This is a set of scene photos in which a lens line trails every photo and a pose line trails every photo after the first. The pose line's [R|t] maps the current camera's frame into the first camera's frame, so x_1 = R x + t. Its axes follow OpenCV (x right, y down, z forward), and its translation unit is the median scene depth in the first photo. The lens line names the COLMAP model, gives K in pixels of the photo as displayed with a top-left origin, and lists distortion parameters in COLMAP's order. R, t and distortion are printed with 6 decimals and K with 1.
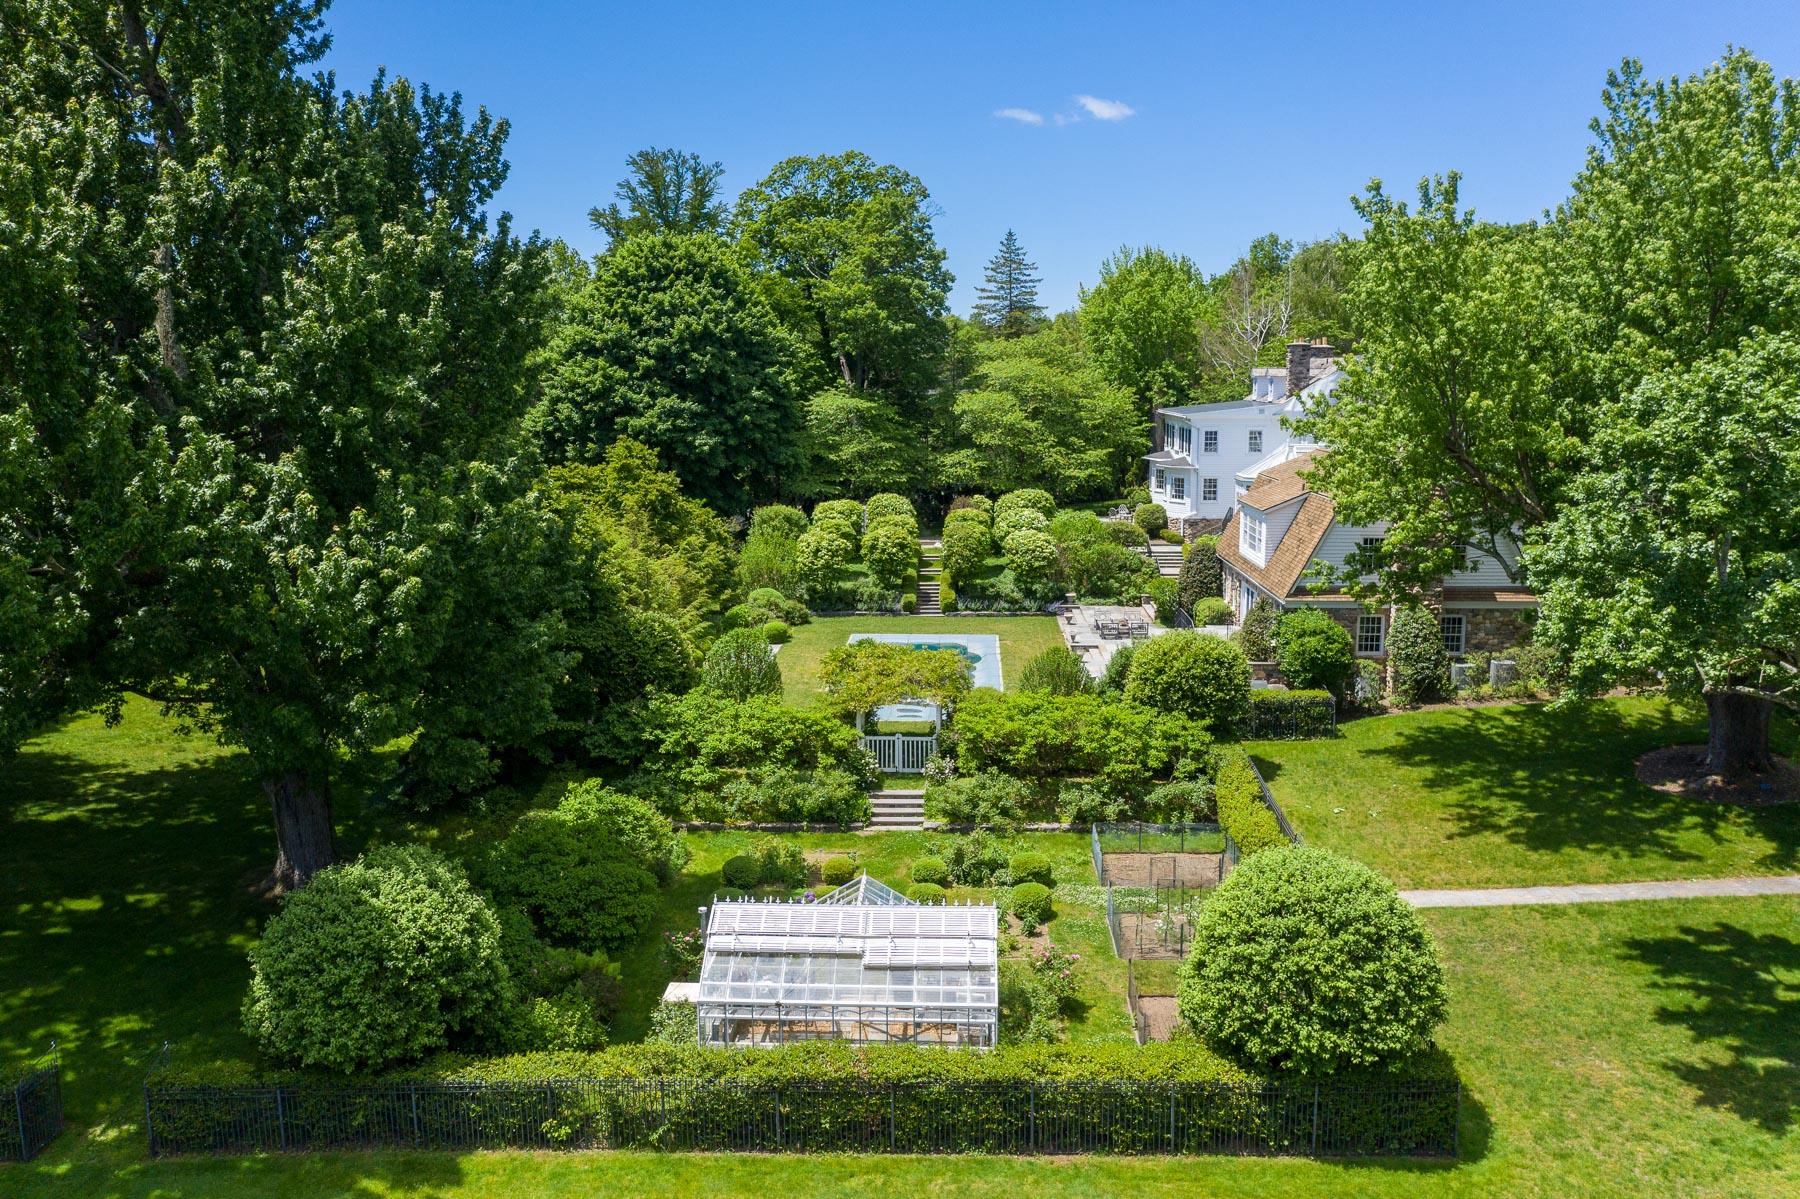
lens RADIAL K [[1446.6, 0, 900.8], [0, 1446.6, 599.4], [0, 0, 1]] dist [-0.011249, 0.000518]
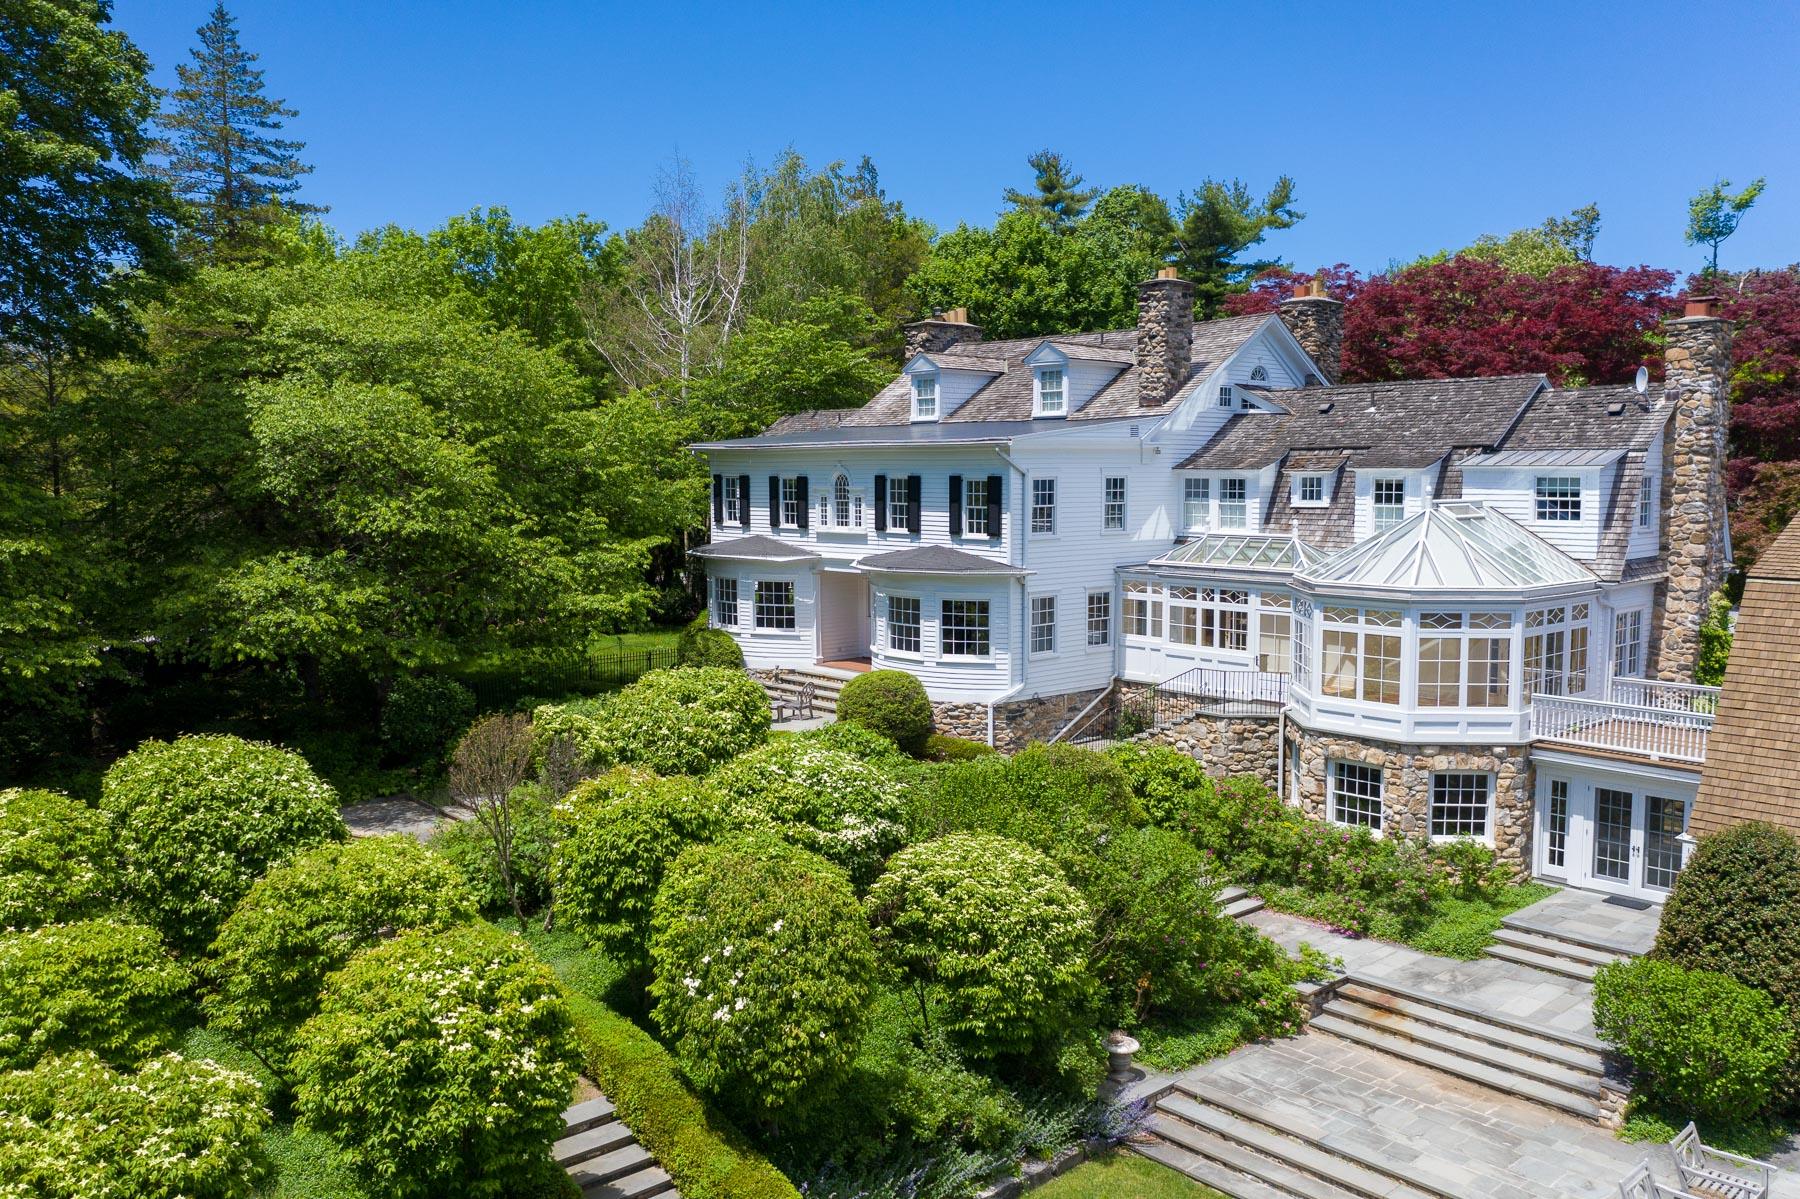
lens RADIAL K [[1446.6, 0, 899.1], [0, 1446.6, 600.8], [0, 0, 1]] dist [-0.011249, 0.000518]
pose [[0.722387, -0.068327, 0.688105, -0.090588], [0.109175, 0.993895, -0.015924, -0.080029], [-0.682816, 0.086628, 0.725436, 0.731125]]
